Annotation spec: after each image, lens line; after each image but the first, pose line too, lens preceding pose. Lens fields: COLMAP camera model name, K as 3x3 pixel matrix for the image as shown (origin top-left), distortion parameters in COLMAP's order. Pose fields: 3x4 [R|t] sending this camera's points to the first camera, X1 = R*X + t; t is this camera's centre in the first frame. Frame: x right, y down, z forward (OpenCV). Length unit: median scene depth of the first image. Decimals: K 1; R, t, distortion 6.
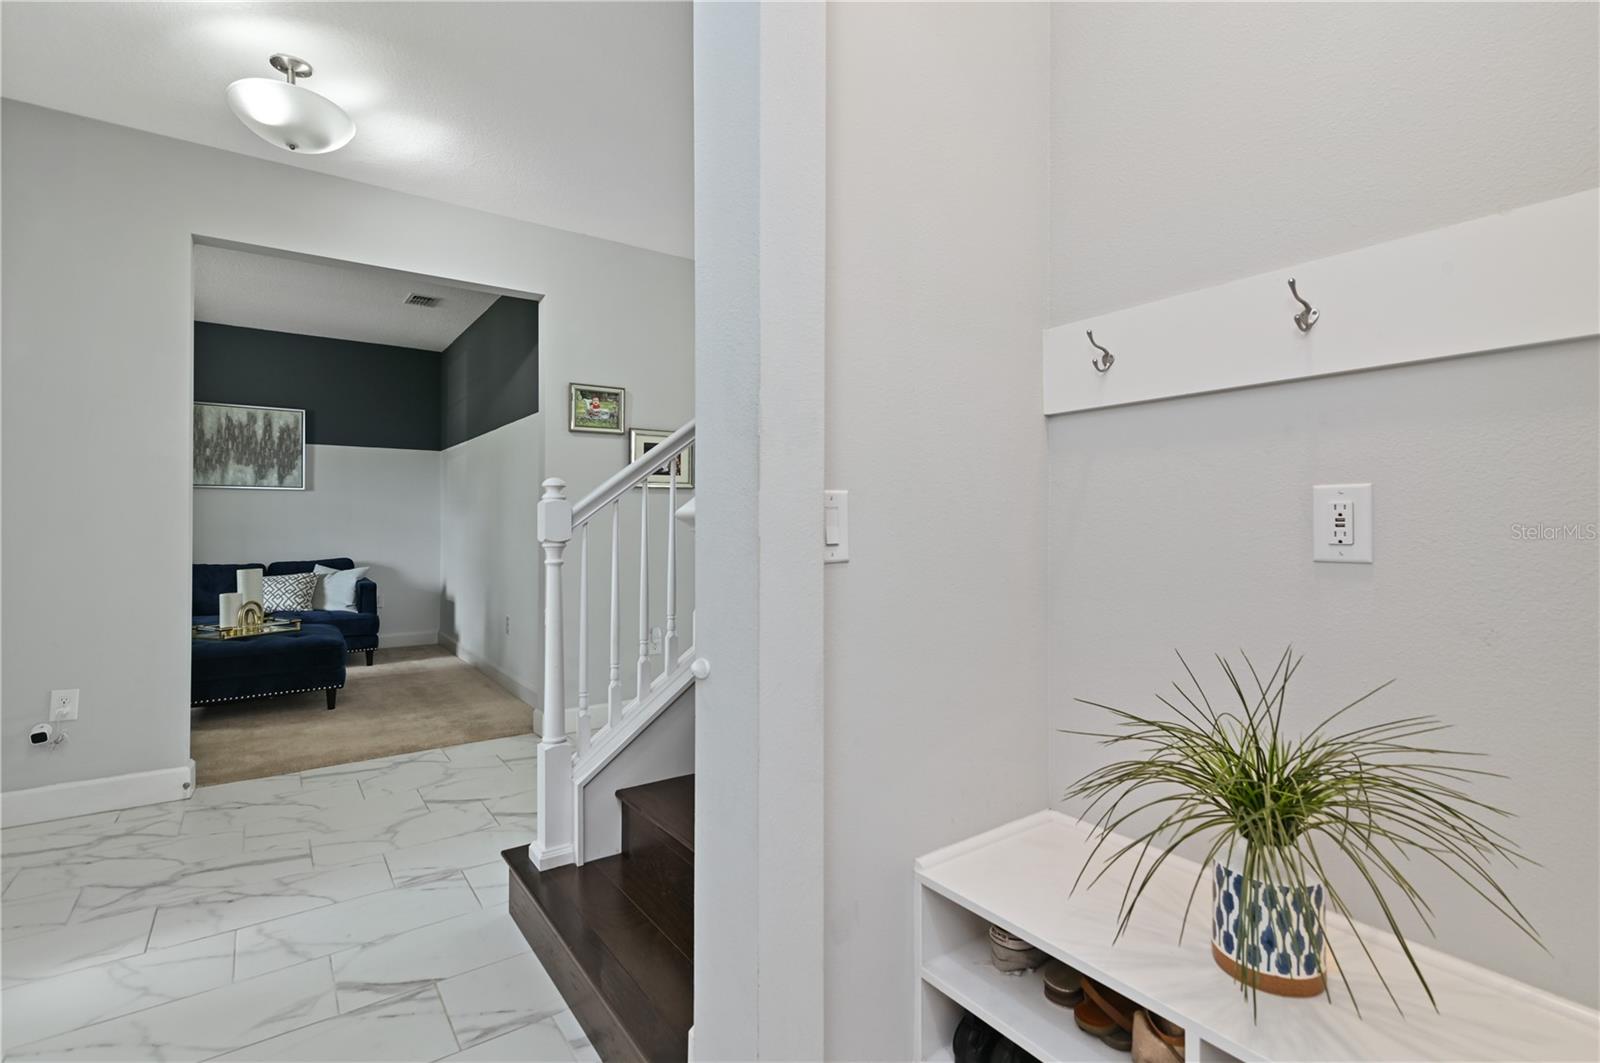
lens RADIAL K [[745.9, 0, 799.9], [0, 745.9, 521.5], [0, 0, 1]] dist [0.000942, -0.002361]
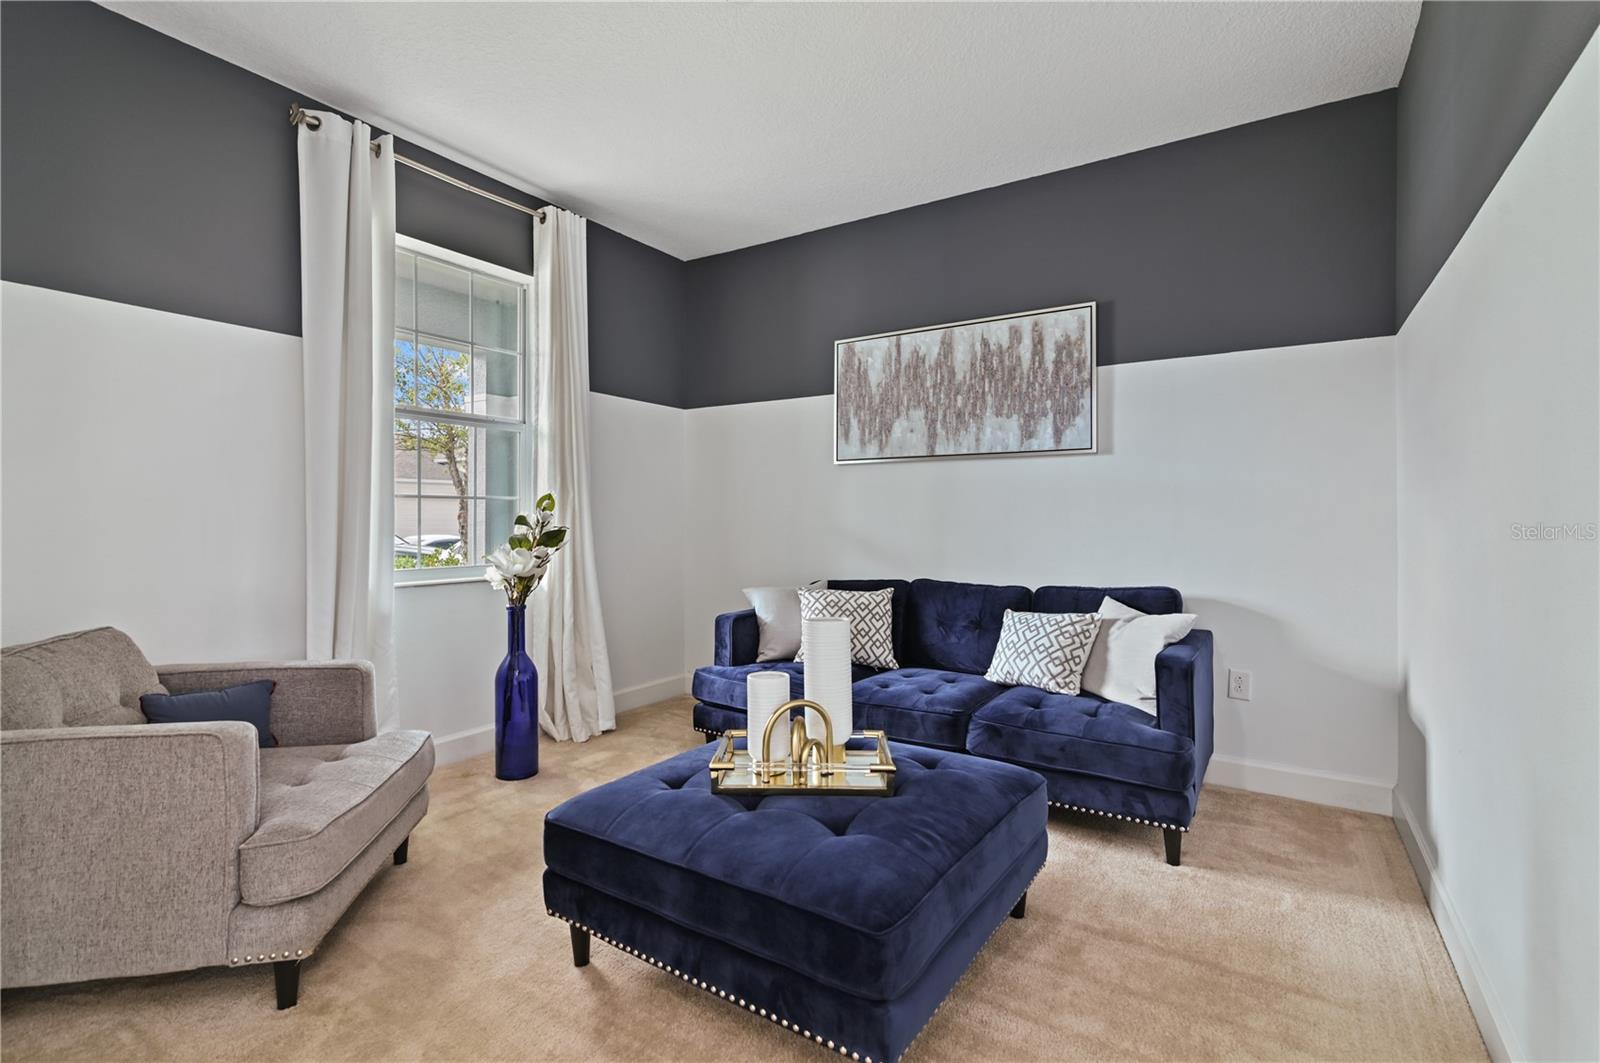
lens RADIAL K [[745.9, 0, 787.2], [0, 745.9, 502.8], [0, 0, 1]] dist [0.000942, -0.002361]
pose [[0.359169, -0.016910, -0.933120, -0.255757], [-0.001188, 0.999827, -0.018577, 0.003434], [0.933272, 0.007781, 0.359086, 0.622093]]
